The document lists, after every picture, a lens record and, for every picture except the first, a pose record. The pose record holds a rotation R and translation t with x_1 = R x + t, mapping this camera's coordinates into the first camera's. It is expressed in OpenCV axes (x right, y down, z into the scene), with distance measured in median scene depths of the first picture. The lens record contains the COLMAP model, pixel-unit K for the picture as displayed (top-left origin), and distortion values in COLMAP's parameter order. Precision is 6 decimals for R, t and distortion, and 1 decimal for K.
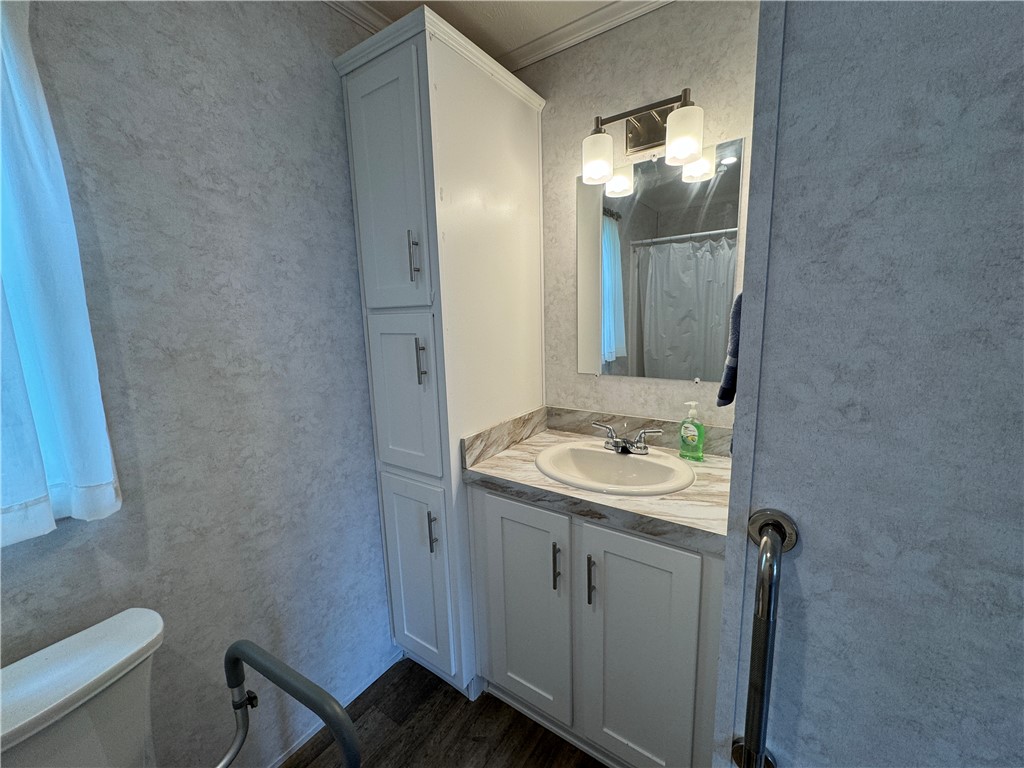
lens RADIAL K [[410.7, 0, 512.1], [0, 410.7, 383.3], [0, 0, 1]] dist [-0.002634, 0.000725]
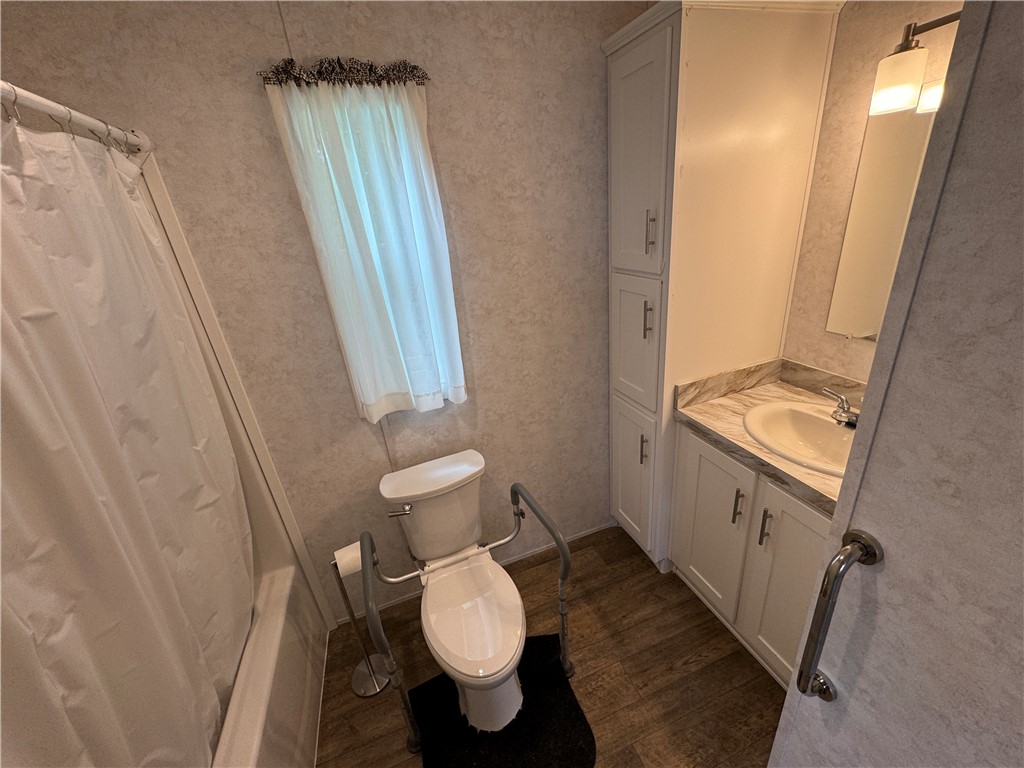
lens RADIAL K [[410.7, 0, 506.6], [0, 410.7, 385.0], [0, 0, 1]] dist [-0.002634, 0.000725]
pose [[0.805035, 0.181080, -0.564915, 0.176097], [-0.020202, 0.960090, 0.278962, -0.213563], [0.592884, -0.213162, 0.776564, -0.249955]]
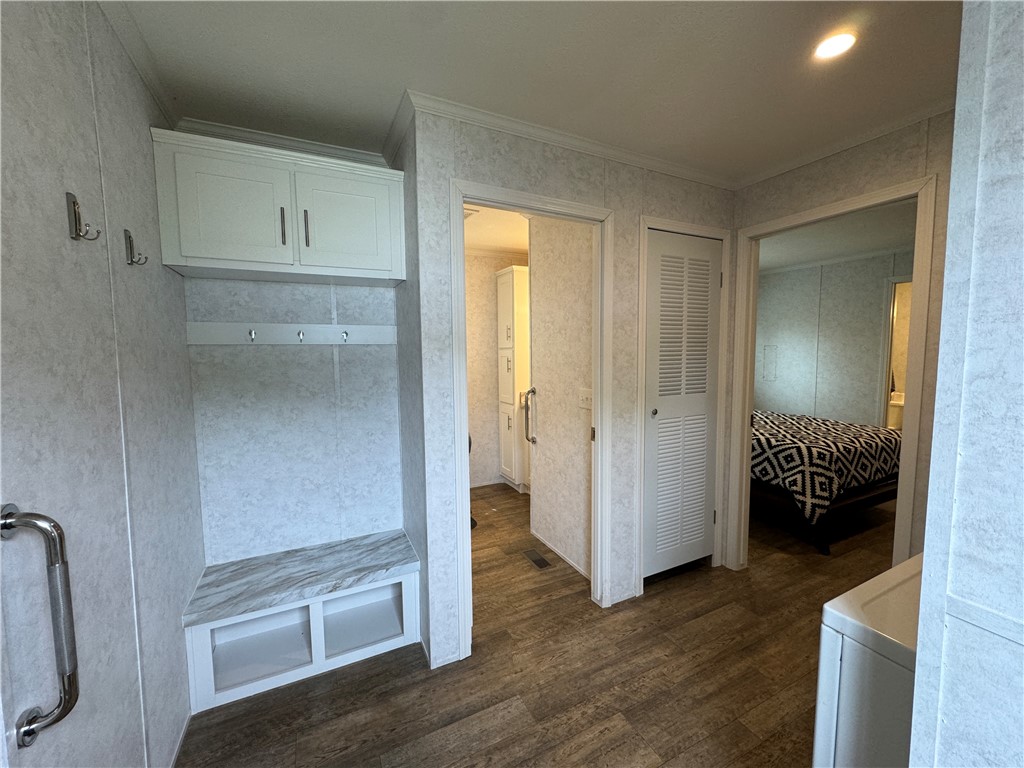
lens RADIAL K [[410.7, 0, 507.4], [0, 410.7, 382.7], [0, 0, 1]] dist [-0.002634, 0.000725]
pose [[0.871758, 0.058334, -0.486452, 1.403447], [-0.096854, 0.993811, -0.054396, 0.269062], [0.480268, 0.094535, 0.872012, -1.863172]]
